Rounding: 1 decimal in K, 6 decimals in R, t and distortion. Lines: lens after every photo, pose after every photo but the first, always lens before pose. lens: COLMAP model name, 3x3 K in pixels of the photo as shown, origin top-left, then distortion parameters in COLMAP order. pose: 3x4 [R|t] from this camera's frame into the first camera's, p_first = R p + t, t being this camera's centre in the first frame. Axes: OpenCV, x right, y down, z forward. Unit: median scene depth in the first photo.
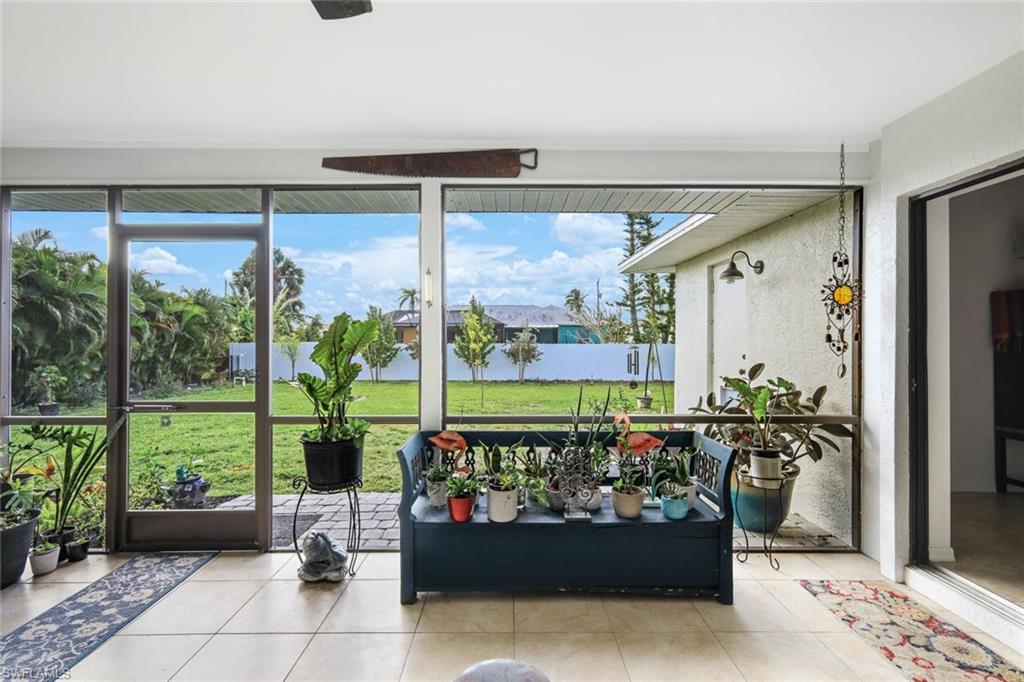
lens RADIAL K [[446.7, 0, 516.3], [0, 446.7, 335.5], [0, 0, 1]] dist [0.008874, 0.000262]
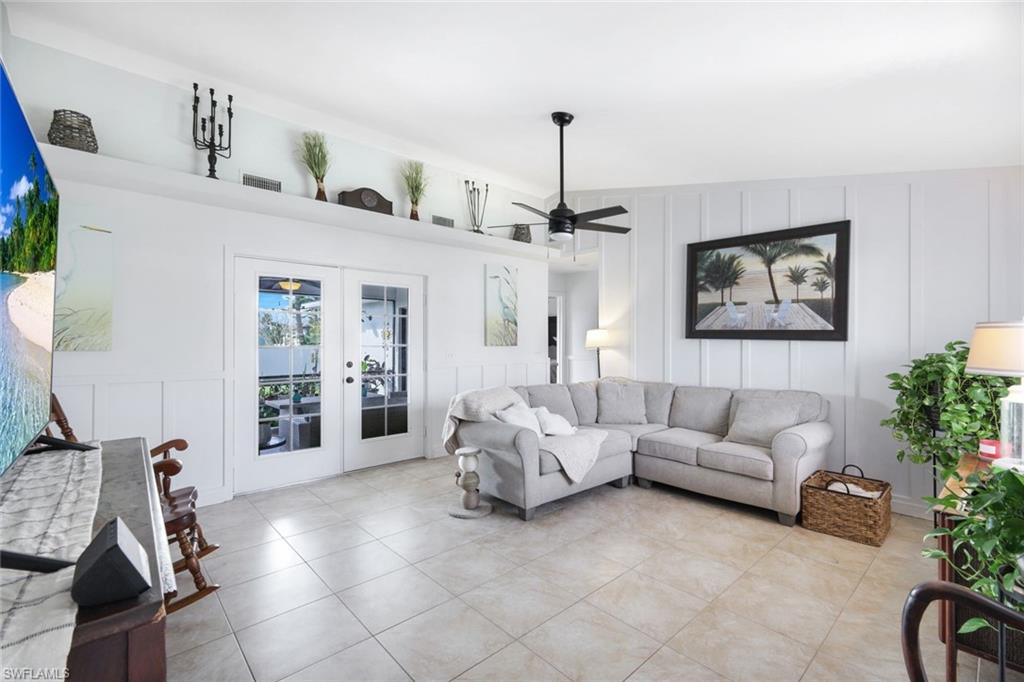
lens RADIAL K [[446.7, 0, 517.4], [0, 446.7, 337.0], [0, 0, 1]] dist [0.008874, 0.000262]
pose [[0.742998, 0.000747, 0.669293, -0.724938], [-0.004085, 0.999986, 0.003418, -0.073912], [-0.669281, -0.005273, 0.742991, -1.948429]]
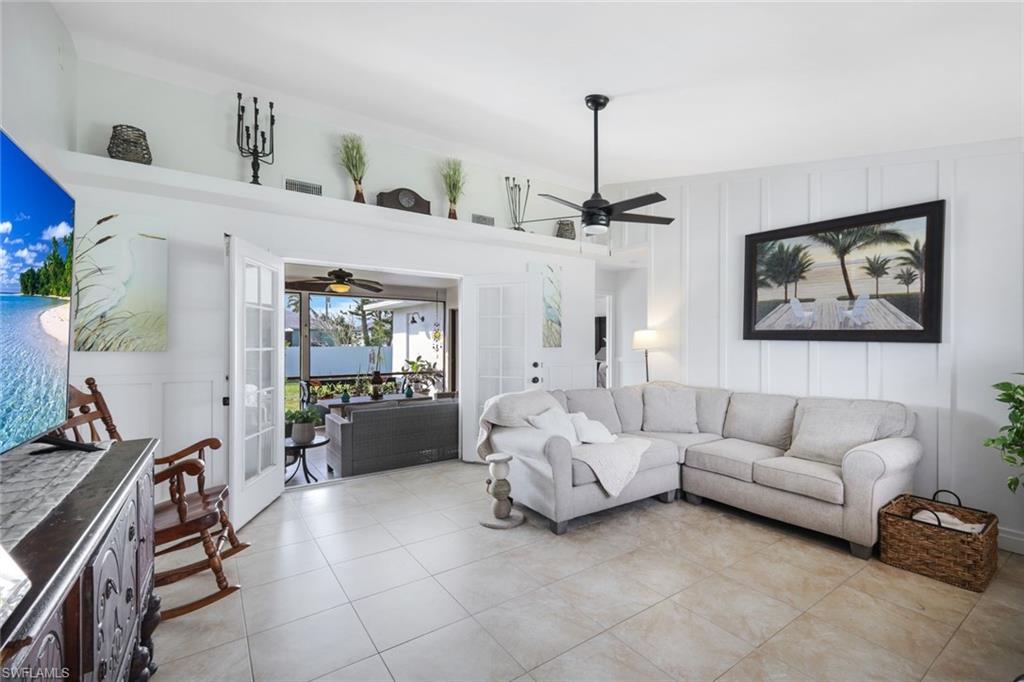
lens RADIAL K [[446.7, 0, 521.3], [0, 446.7, 338.6], [0, 0, 1]] dist [0.008874, 0.000262]
pose [[0.821775, -0.000665, 0.569812, -0.622723], [-0.003178, 0.999978, 0.005750, -0.075116], [-0.569804, -0.006536, 0.821755, -1.943895]]
